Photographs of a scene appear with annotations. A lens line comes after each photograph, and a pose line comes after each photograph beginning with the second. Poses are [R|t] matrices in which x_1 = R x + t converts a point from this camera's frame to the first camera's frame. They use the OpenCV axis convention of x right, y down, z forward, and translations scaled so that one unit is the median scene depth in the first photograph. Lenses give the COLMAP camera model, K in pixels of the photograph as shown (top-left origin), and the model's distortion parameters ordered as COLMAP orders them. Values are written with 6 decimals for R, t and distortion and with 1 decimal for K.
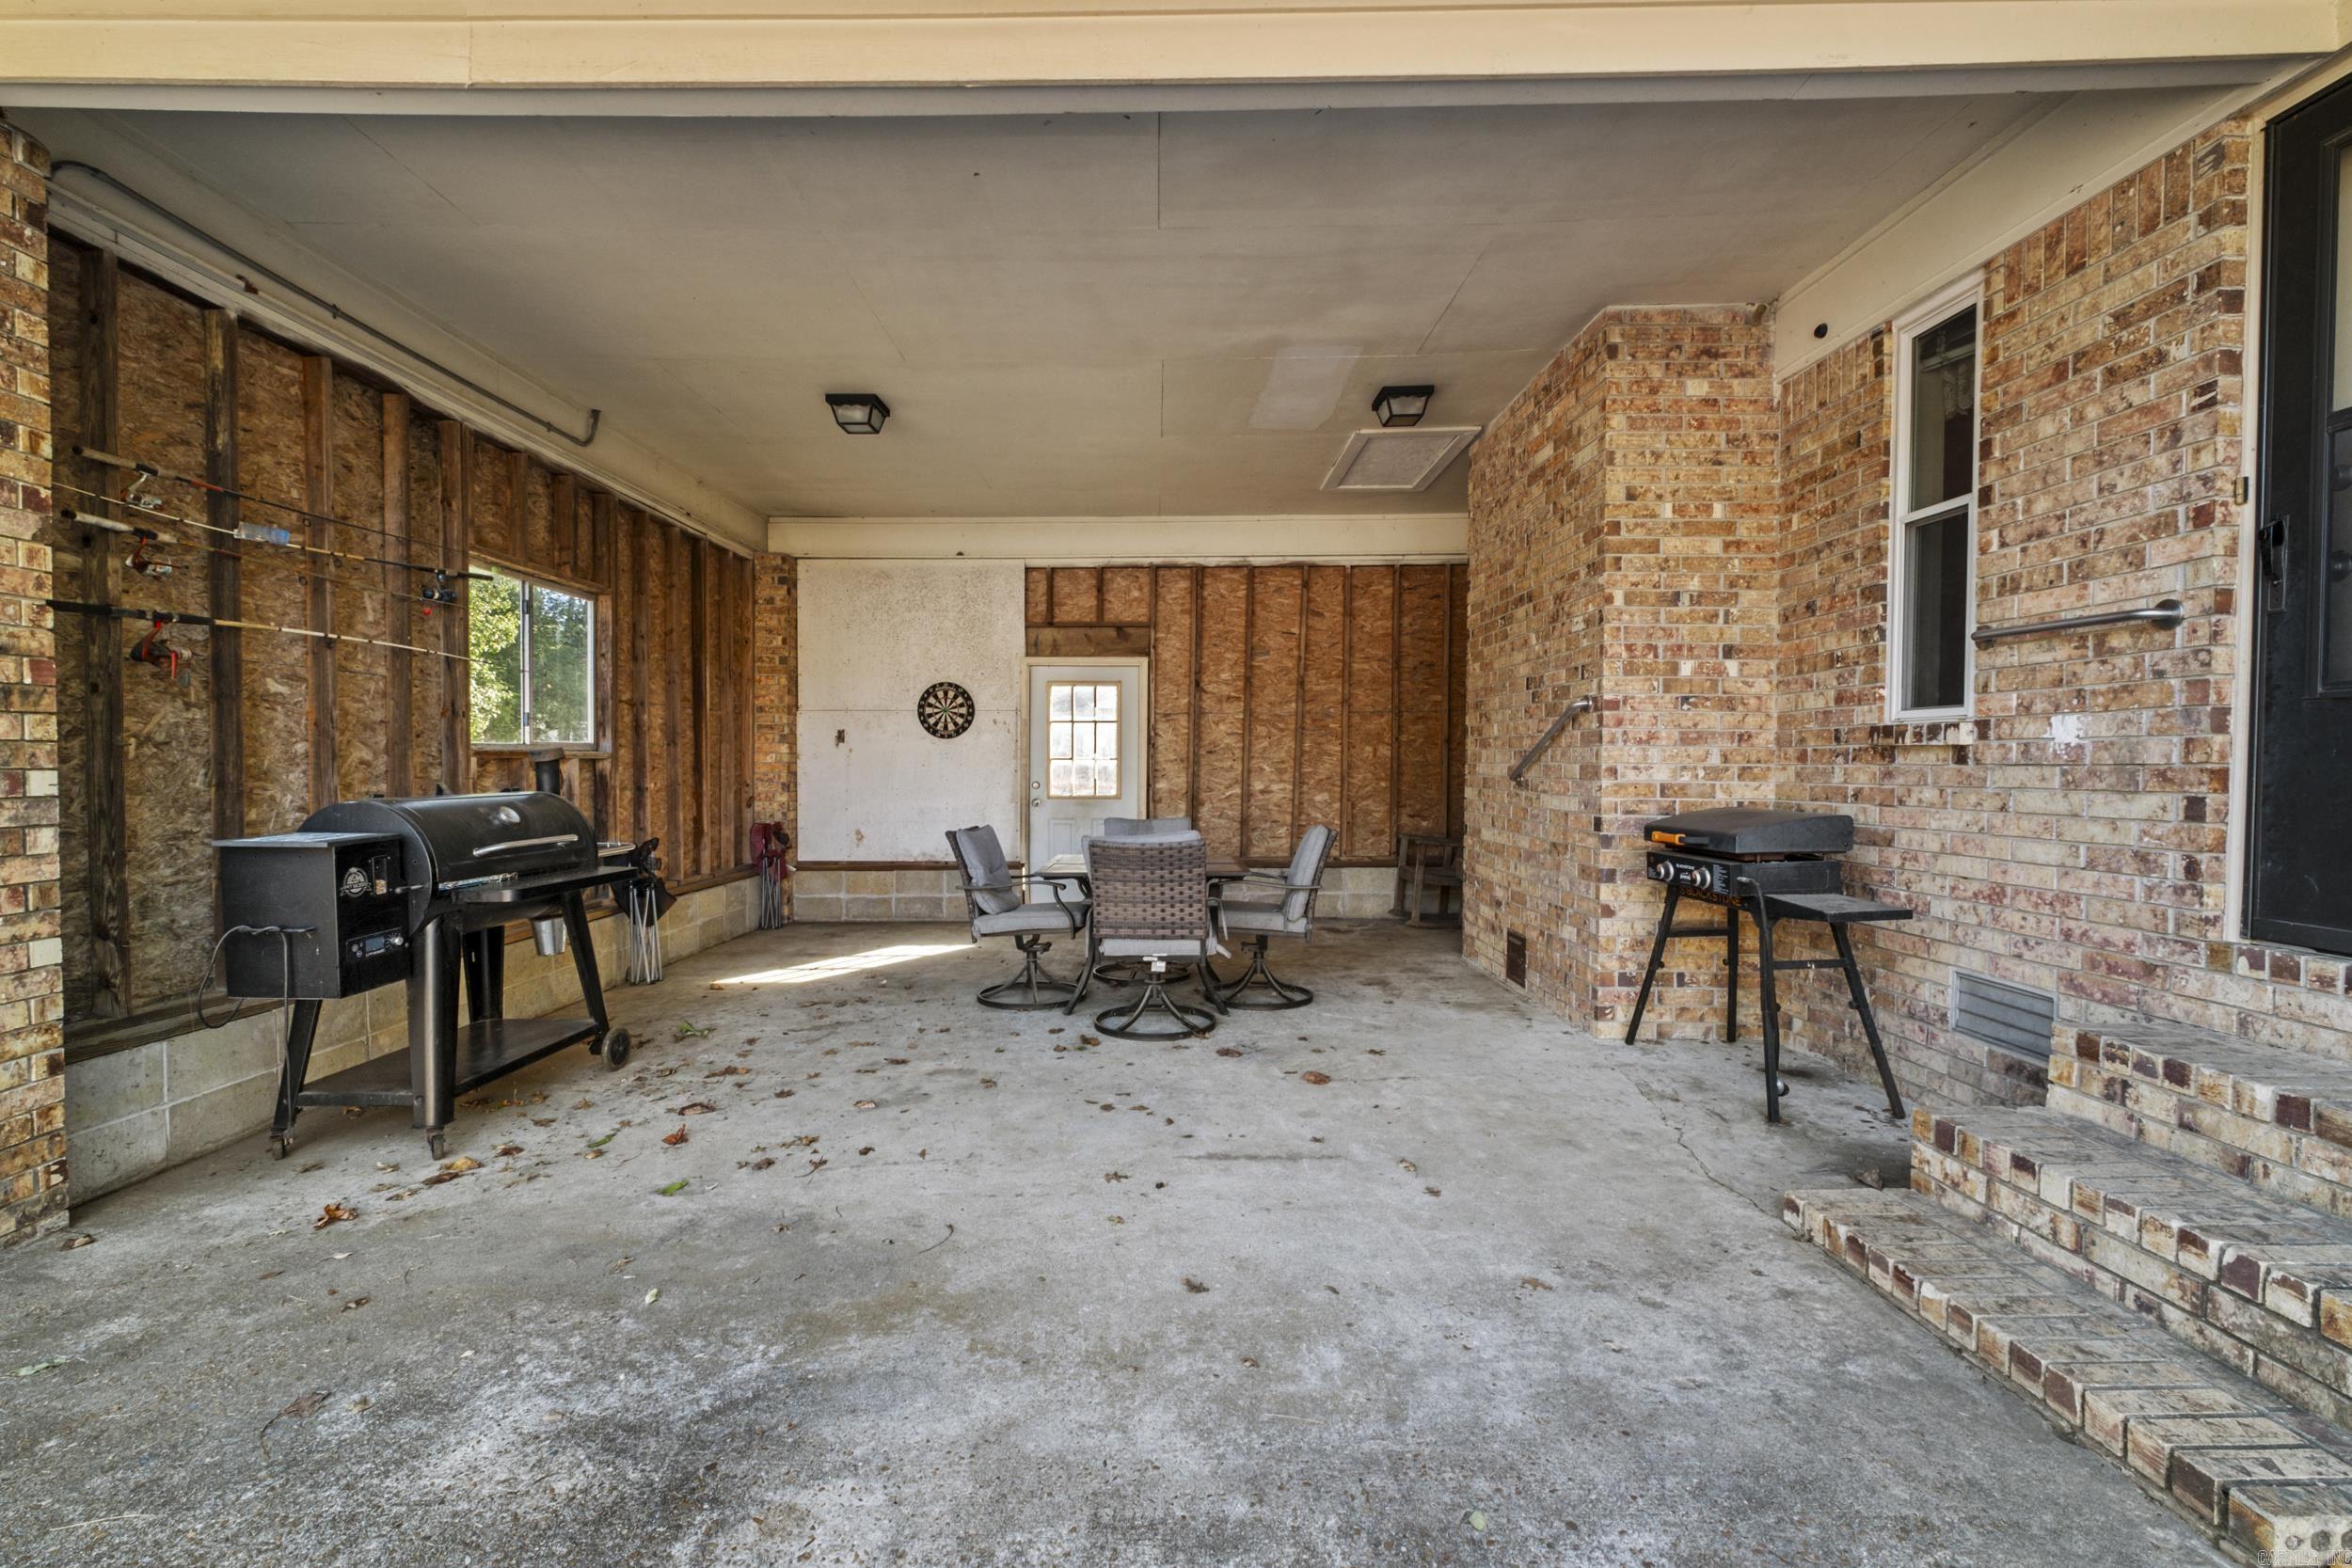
lens RADIAL K [[1017.1, 0, 1172.8], [0, 1017.1, 778.2], [0, 0, 1]] dist [0.004911, 0.000117]
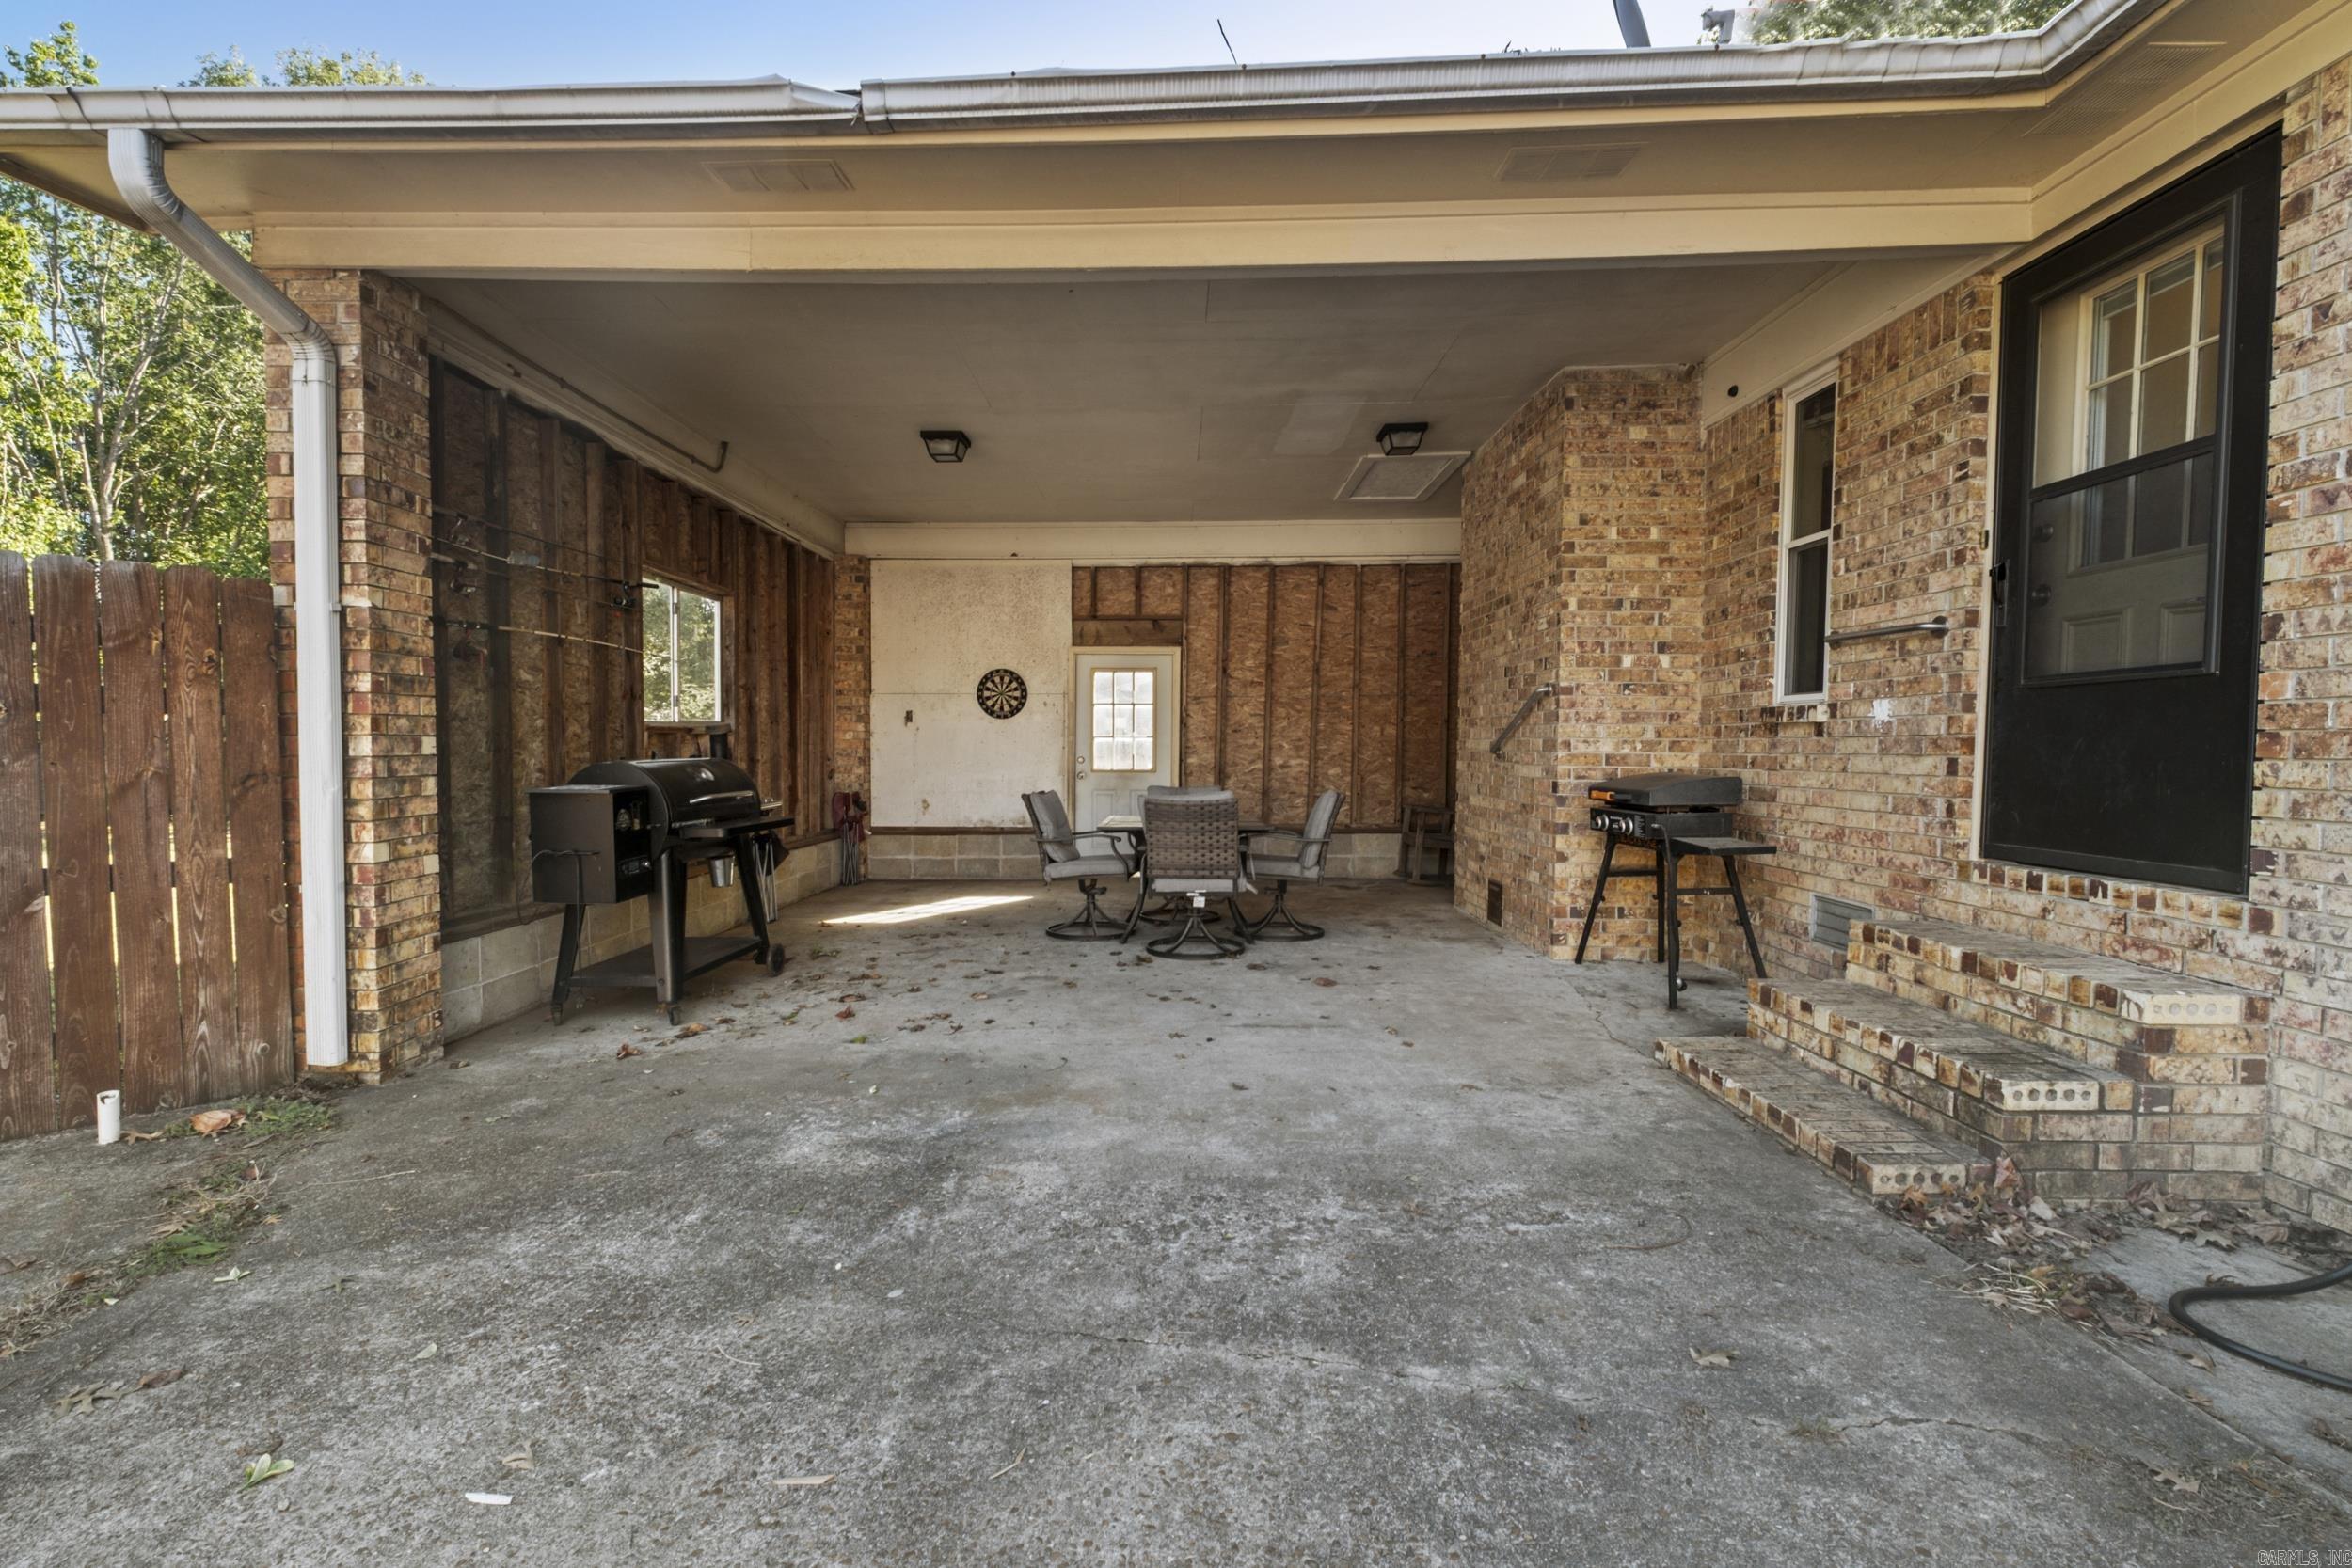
lens RADIAL K [[1017.1, 0, 1171.8], [0, 1017.1, 779.5], [0, 0, 1]] dist [0.004911, 0.000117]
pose [[0.999846, 0.002505, -0.017358, -0.035690], [-0.002191, 0.999834, 0.018084, 0.019464], [0.017400, -0.018043, 0.999686, -0.327716]]
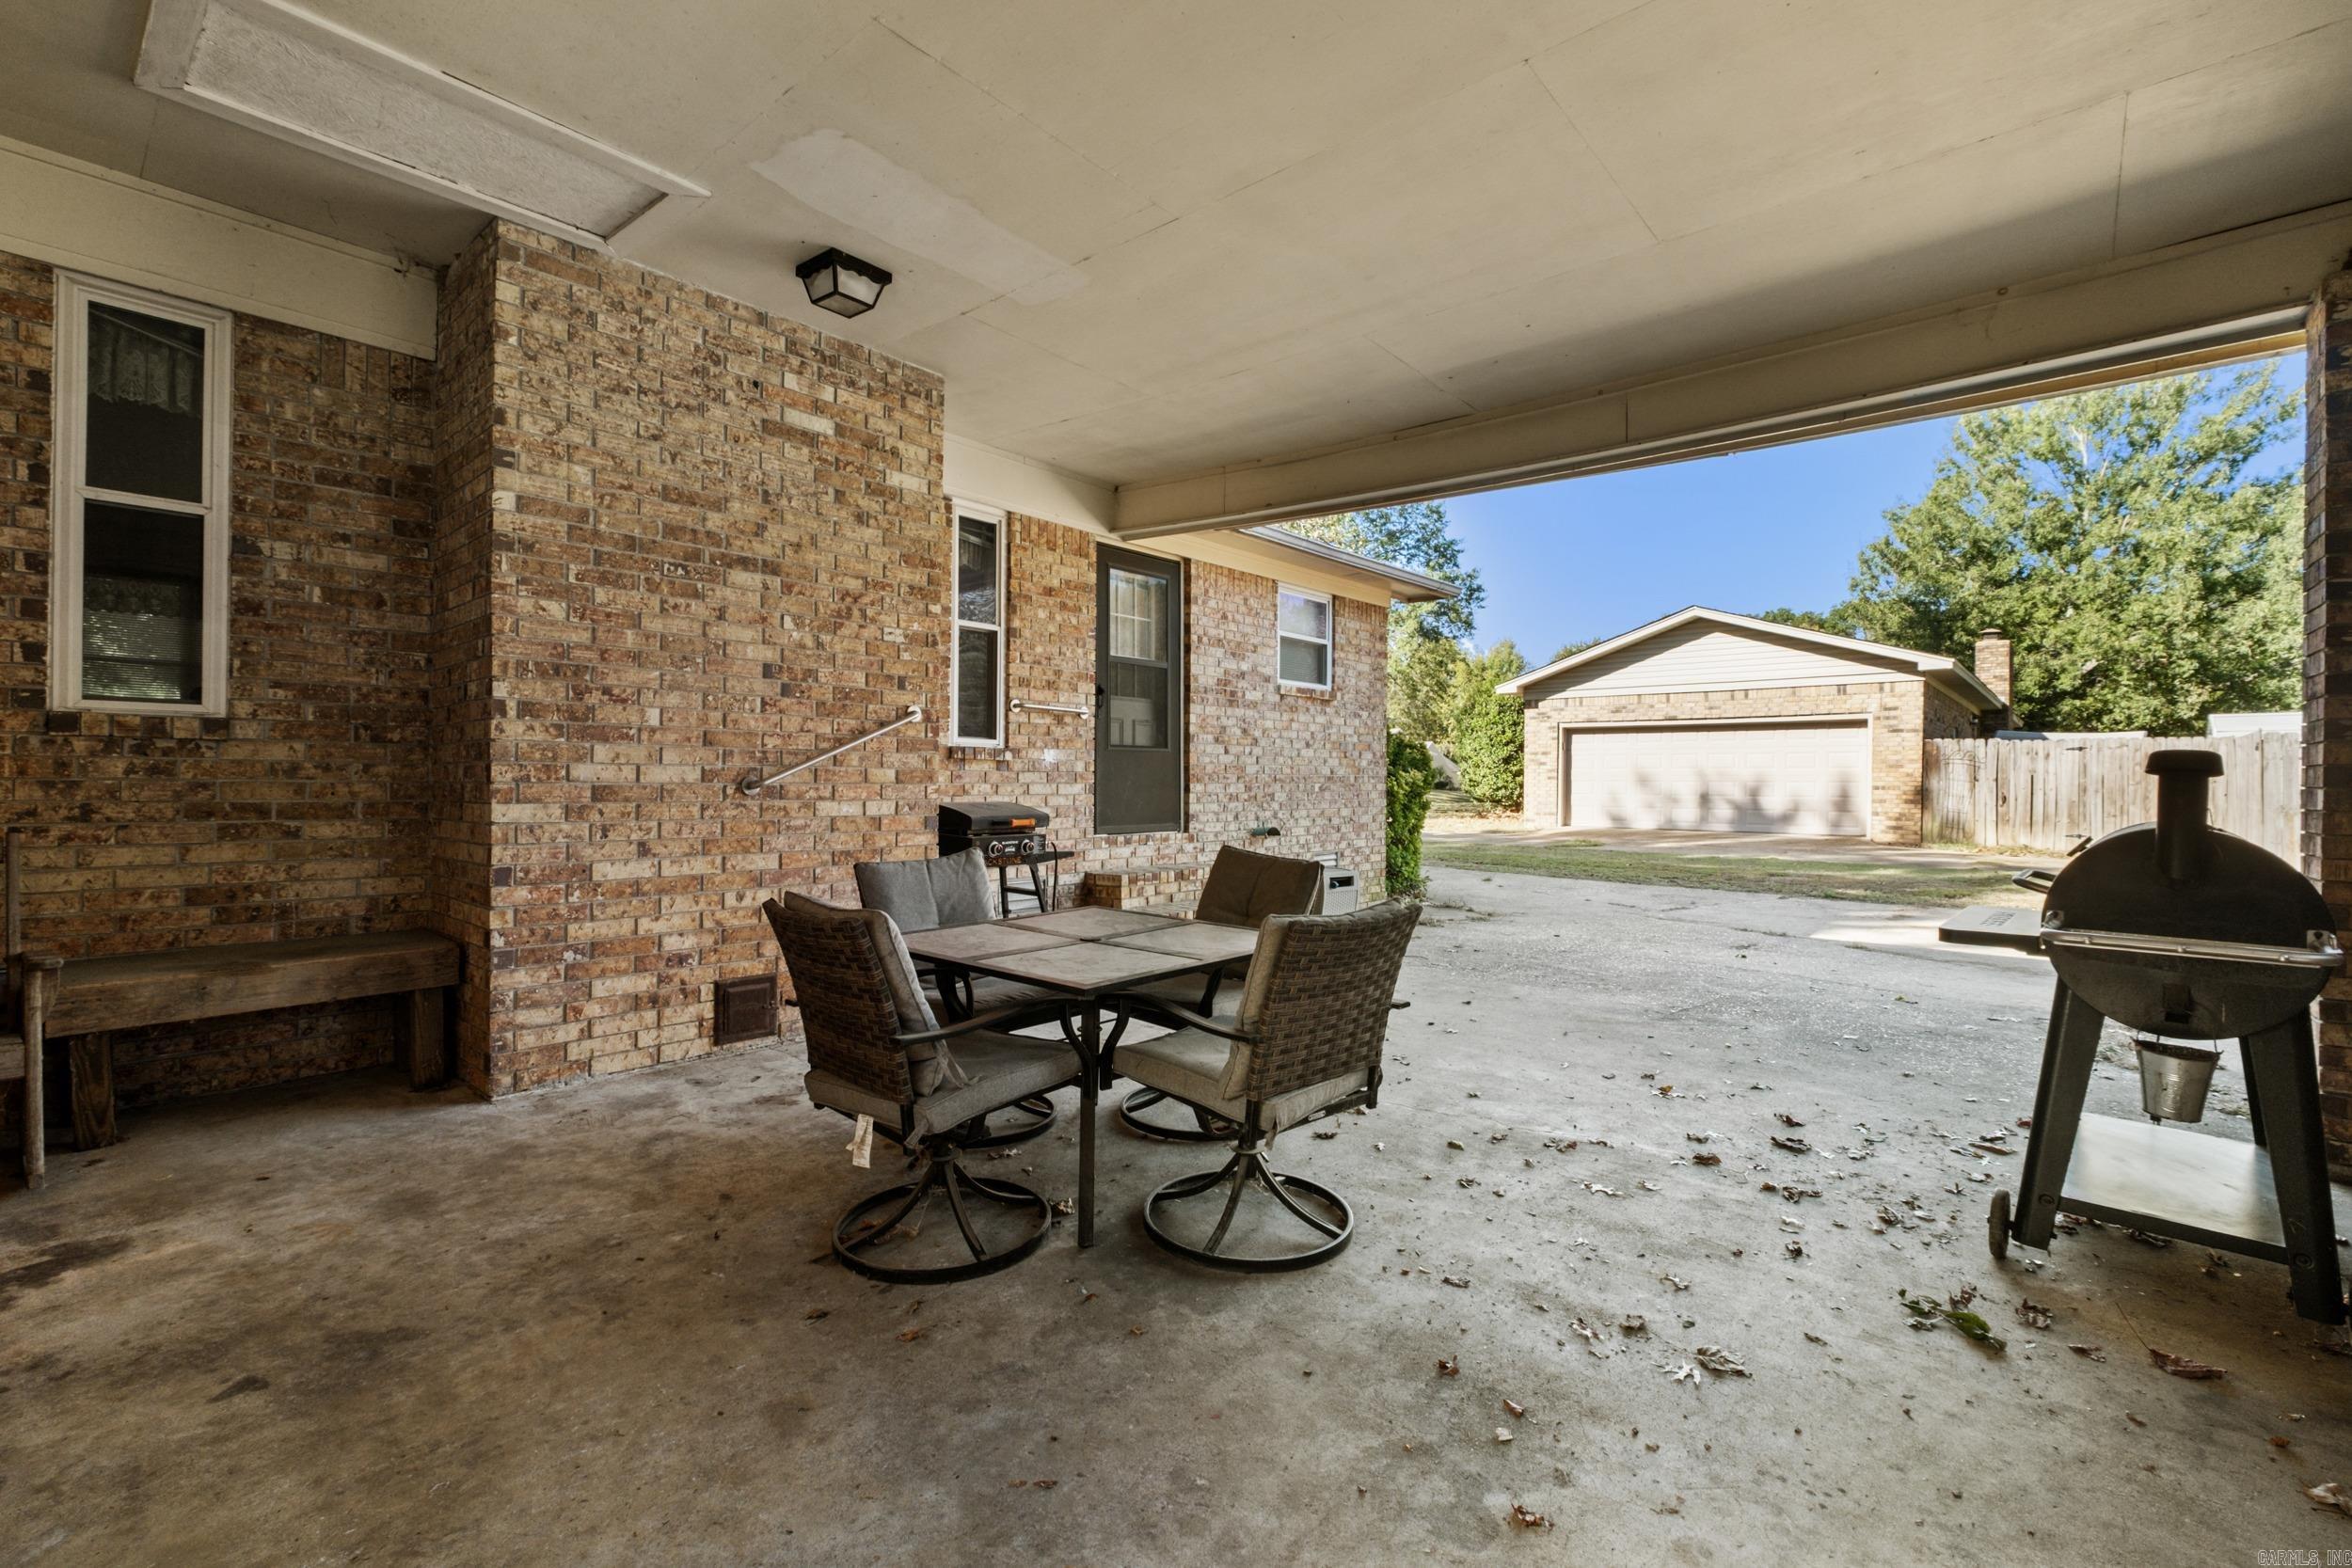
lens RADIAL K [[1017.1, 0, 1173.5], [0, 1017.1, 781.3], [0, 0, 1]] dist [0.004911, 0.000117]
pose [[-0.745120, -0.007532, 0.666888, -0.711009], [0.002757, 0.999893, 0.014374, -0.020752], [-0.666925, 0.012549, -0.745019, 2.208540]]
